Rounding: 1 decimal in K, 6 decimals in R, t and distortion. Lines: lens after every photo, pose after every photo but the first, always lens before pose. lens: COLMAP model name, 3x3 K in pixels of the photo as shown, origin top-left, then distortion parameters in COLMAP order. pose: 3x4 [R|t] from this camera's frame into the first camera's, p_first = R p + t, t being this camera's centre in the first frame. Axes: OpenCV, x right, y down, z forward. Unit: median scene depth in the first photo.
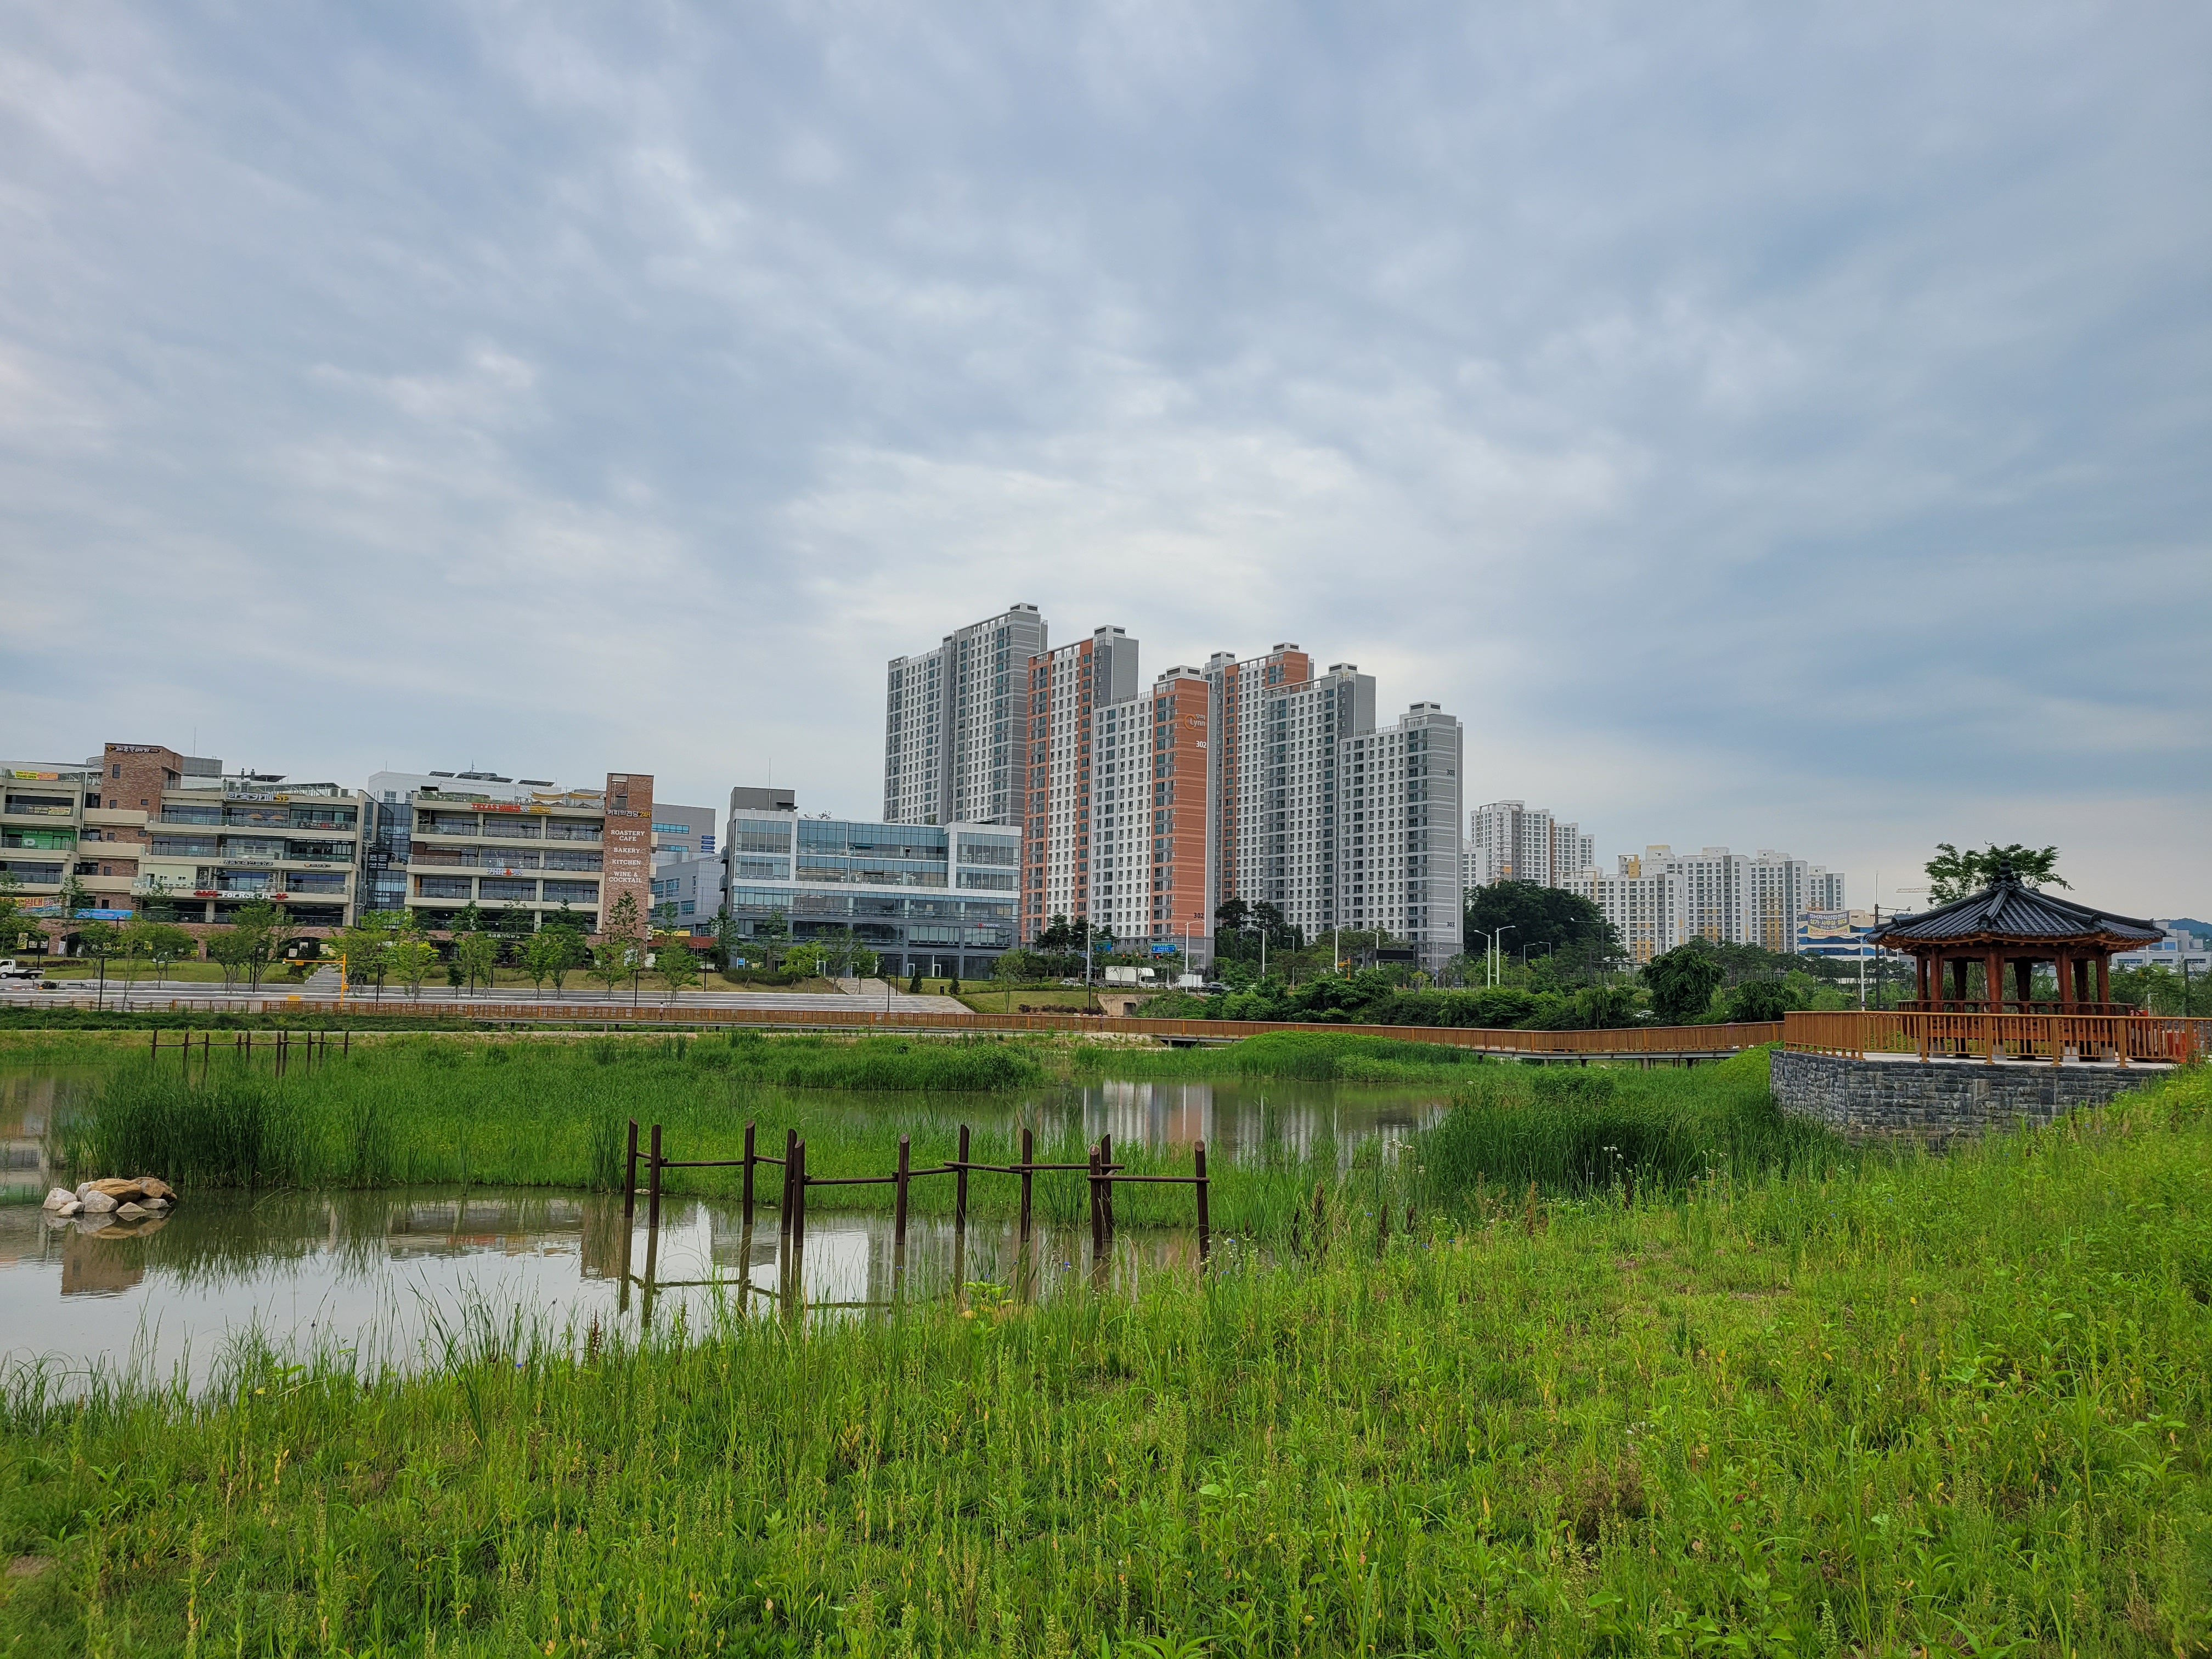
lens RADIAL K [[1733.8, 0, 1129.5], [0, 1733.8, 835.5], [0, 0, 1]] dist [0.060533, -0.020919]
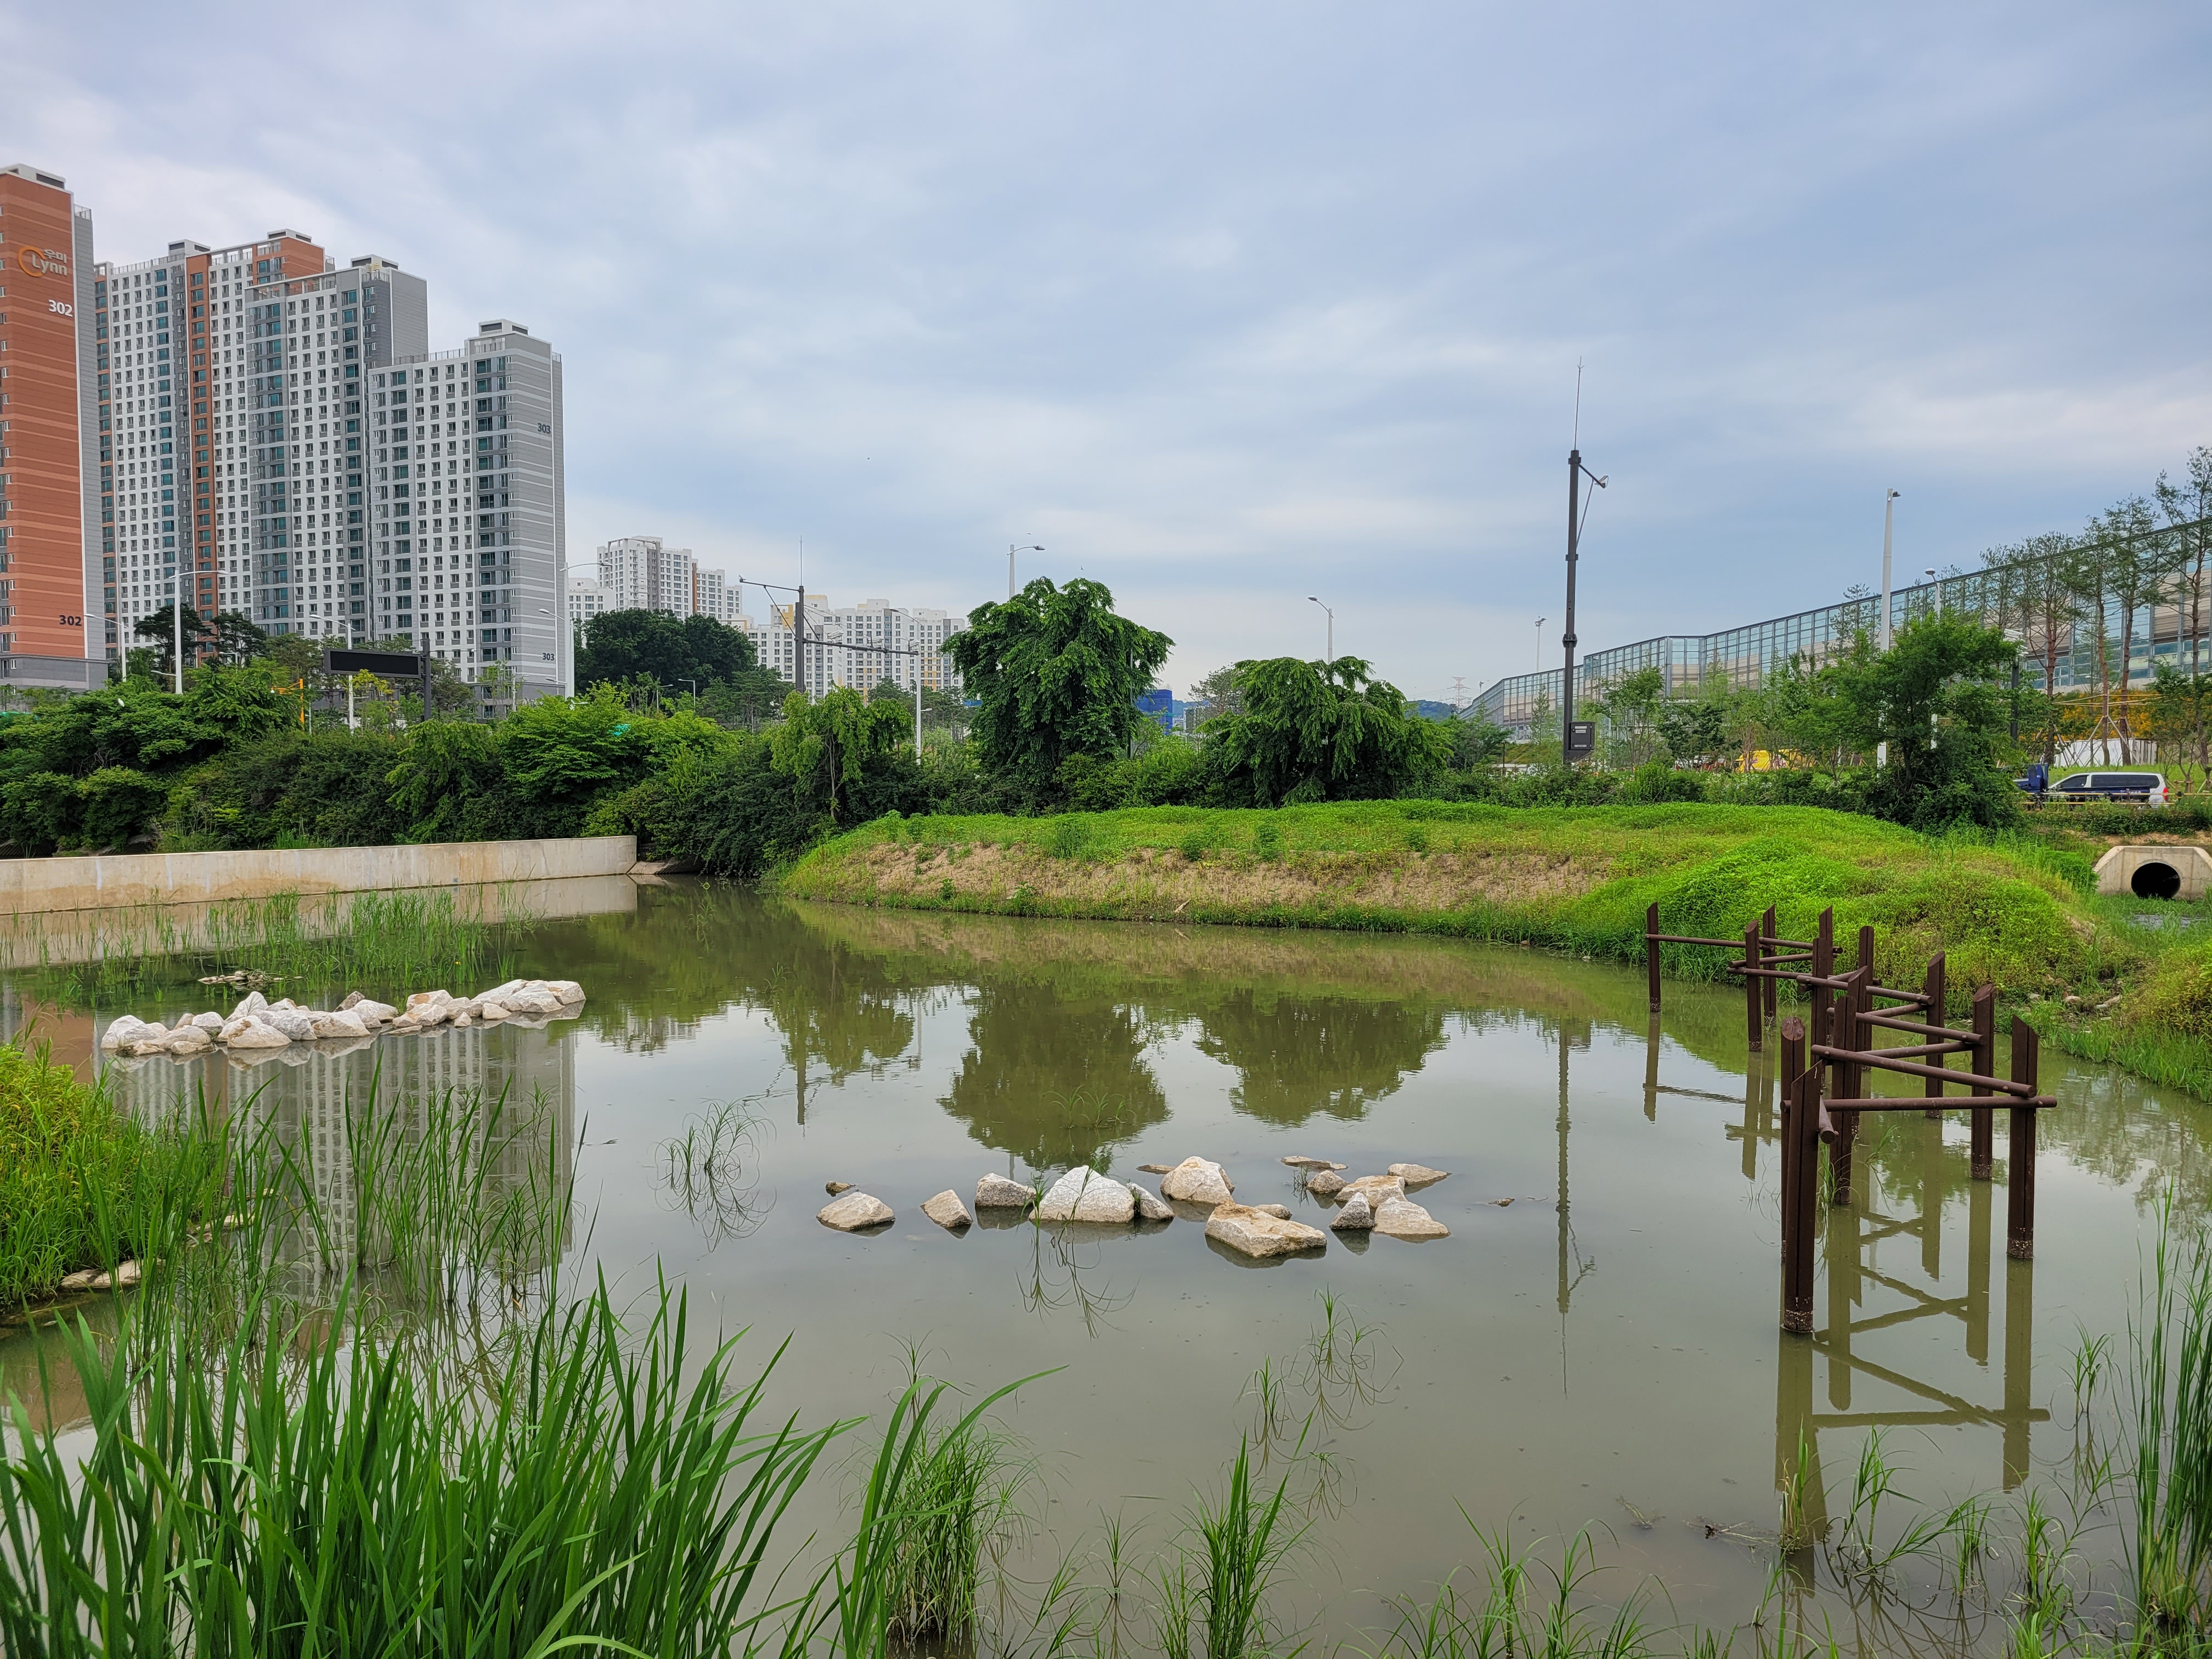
lens RADIAL K [[1677.3, 0, 1093.8], [0, 1677.3, 844.1], [0, 0, 1]] dist [0.054968, -0.032801]
pose [[0.891474, -0.032244, 0.451923, 0.071108], [-0.028835, 0.991404, 0.127616, 0.032183], [-0.452153, -0.126798, 0.882881, 0.296491]]
